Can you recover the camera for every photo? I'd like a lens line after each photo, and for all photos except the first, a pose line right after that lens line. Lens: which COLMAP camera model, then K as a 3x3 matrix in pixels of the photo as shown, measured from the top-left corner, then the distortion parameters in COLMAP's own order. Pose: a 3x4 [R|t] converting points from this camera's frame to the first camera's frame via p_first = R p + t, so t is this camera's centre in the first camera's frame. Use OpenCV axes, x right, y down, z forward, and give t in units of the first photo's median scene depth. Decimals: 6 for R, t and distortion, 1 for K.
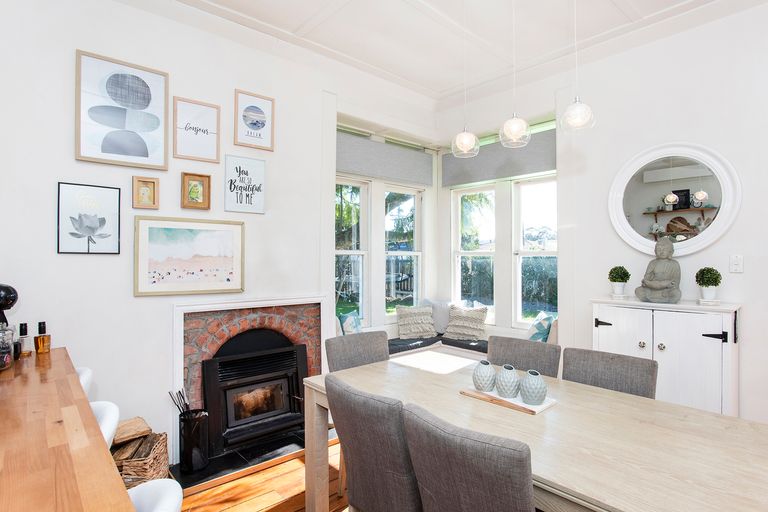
lens RADIAL K [[415.8, 0, 391.6], [0, 415.8, 259.5], [0, 0, 1]] dist [-0.029602, 0.001237]
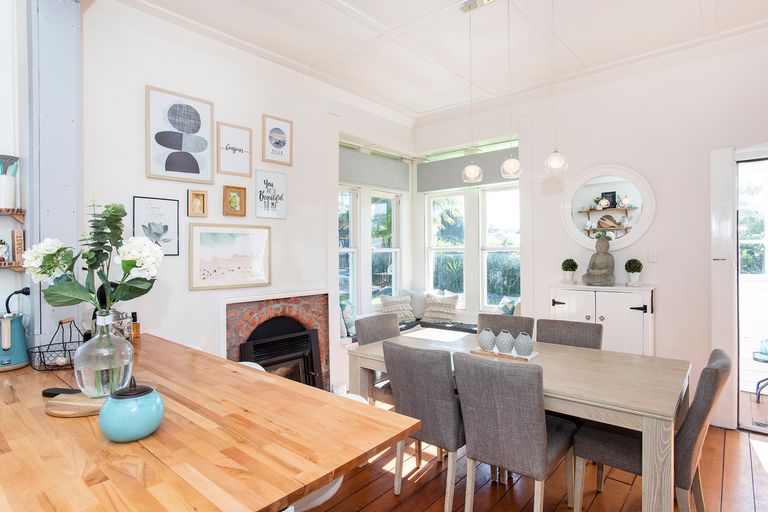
lens RADIAL K [[420.2, 0, 383.2], [0, 420.2, 249.5], [0, 0, 1]] dist [-0.020388, 0.001111]
pose [[0.992116, -0.011899, 0.124755, -0.187487], [0.012943, 0.999888, -0.007557, -0.010796], [-0.124651, 0.009112, 0.992159, -0.230553]]
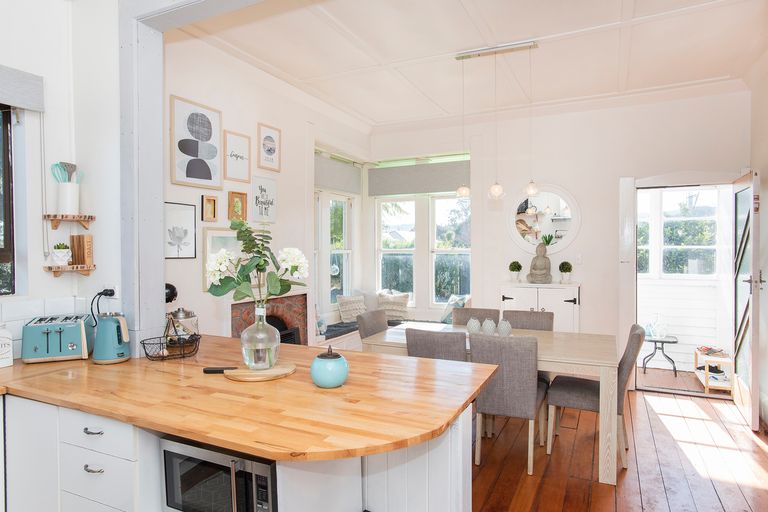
lens RADIAL K [[471.7, 0, 384.0], [0, 471.7, 256.0], [0, 0, 1]] dist [-0.020434, -0.000907]
pose [[0.926520, -0.010610, 0.376095, -0.556752], [0.006113, 0.999895, 0.013147, -0.029043], [-0.376195, -0.009882, 0.926488, -0.446415]]
